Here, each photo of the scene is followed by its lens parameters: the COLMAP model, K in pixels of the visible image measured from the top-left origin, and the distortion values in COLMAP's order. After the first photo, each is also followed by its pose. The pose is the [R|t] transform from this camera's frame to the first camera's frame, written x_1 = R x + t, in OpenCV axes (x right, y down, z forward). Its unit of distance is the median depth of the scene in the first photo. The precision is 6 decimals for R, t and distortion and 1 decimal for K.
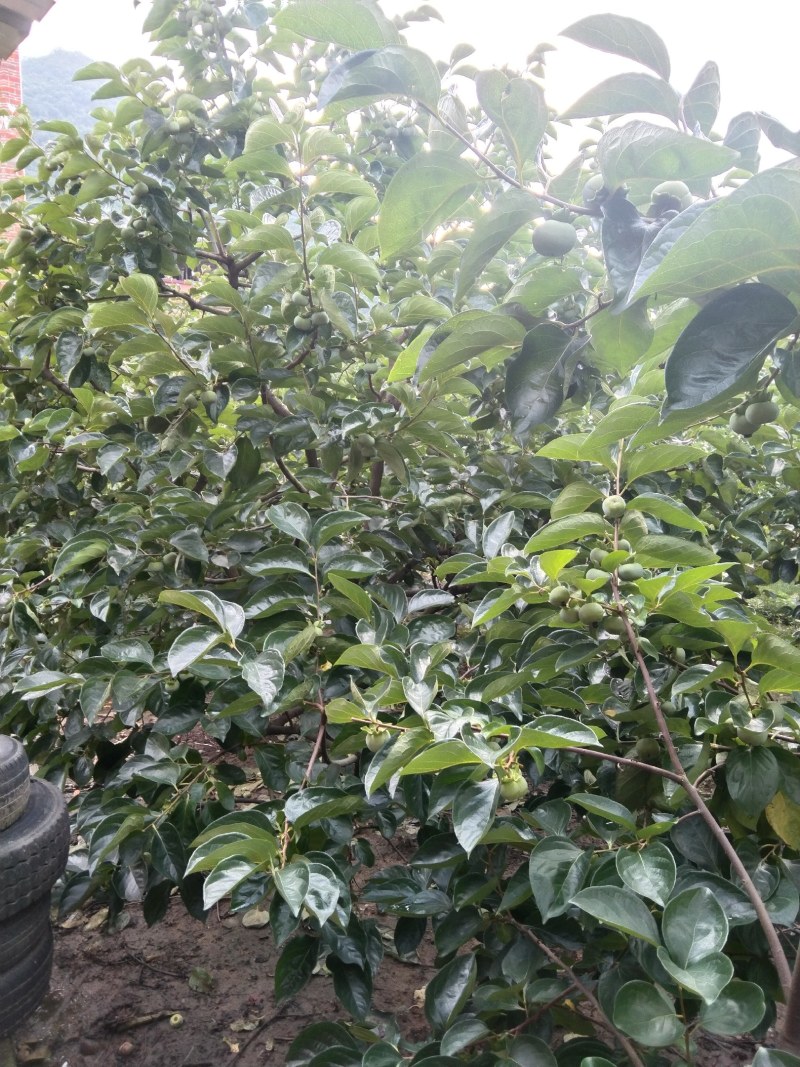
lens RADIAL K [[827.7, 0, 391.7], [0, 827.7, 526.8], [0, 0, 1]] dist [0.061433, -0.182937]
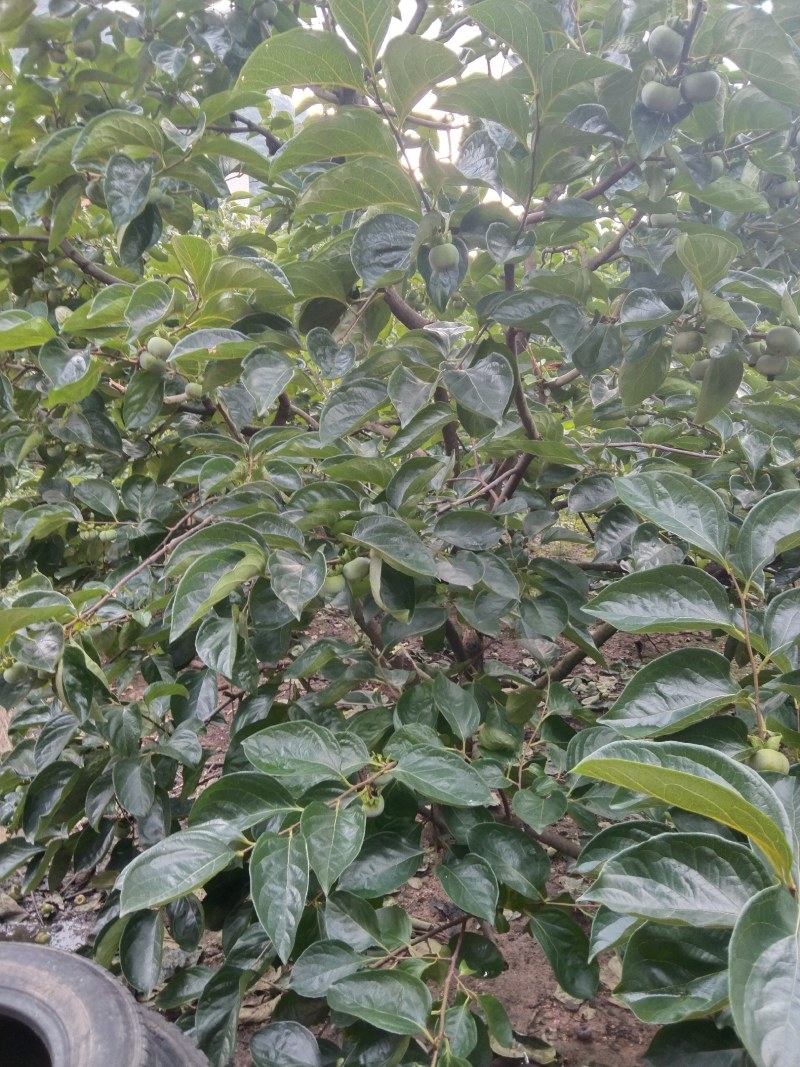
lens RADIAL K [[834.4, 0, 381.3], [0, 834.4, 525.8], [0, 0, 1]] dist [0.050006, -0.168025]
pose [[0.999323, -0.008859, 0.035694, -0.559723], [0.005619, 0.995938, 0.089869, -0.078846], [-0.036346, -0.089608, 0.995314, 0.962580]]
